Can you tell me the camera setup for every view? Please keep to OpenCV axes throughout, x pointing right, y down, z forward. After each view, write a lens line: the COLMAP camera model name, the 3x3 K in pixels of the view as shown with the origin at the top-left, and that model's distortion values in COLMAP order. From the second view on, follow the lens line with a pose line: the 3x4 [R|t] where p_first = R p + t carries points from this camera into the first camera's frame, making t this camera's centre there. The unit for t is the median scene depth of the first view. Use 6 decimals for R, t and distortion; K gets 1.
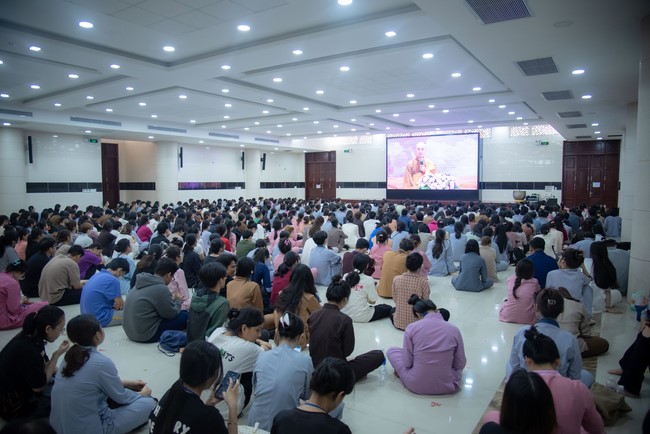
lens RADIAL K [[446.5, 0, 316.2], [0, 446.5, 212.3], [0, 0, 1]] dist [-0.088227, 0.040446]
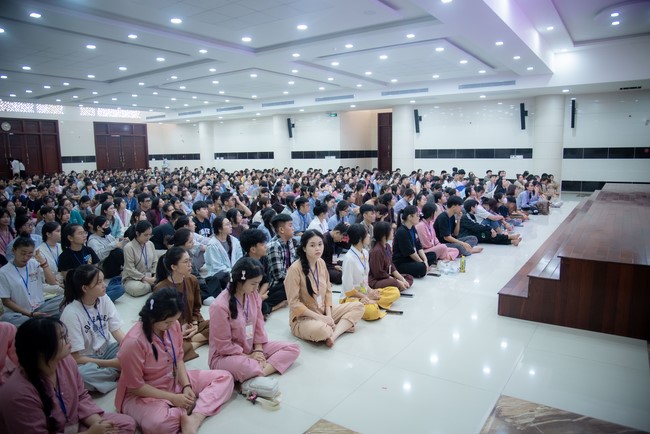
lens RADIAL K [[446.5, 0, 331.1], [0, 446.5, 214.4], [0, 0, 1]] dist [-0.088227, 0.040446]
pose [[-0.027022, 0.140217, -0.989752, 0.607949], [-0.050708, 0.988647, 0.141445, -0.057508], [0.998348, 0.054011, -0.019605, 0.865050]]
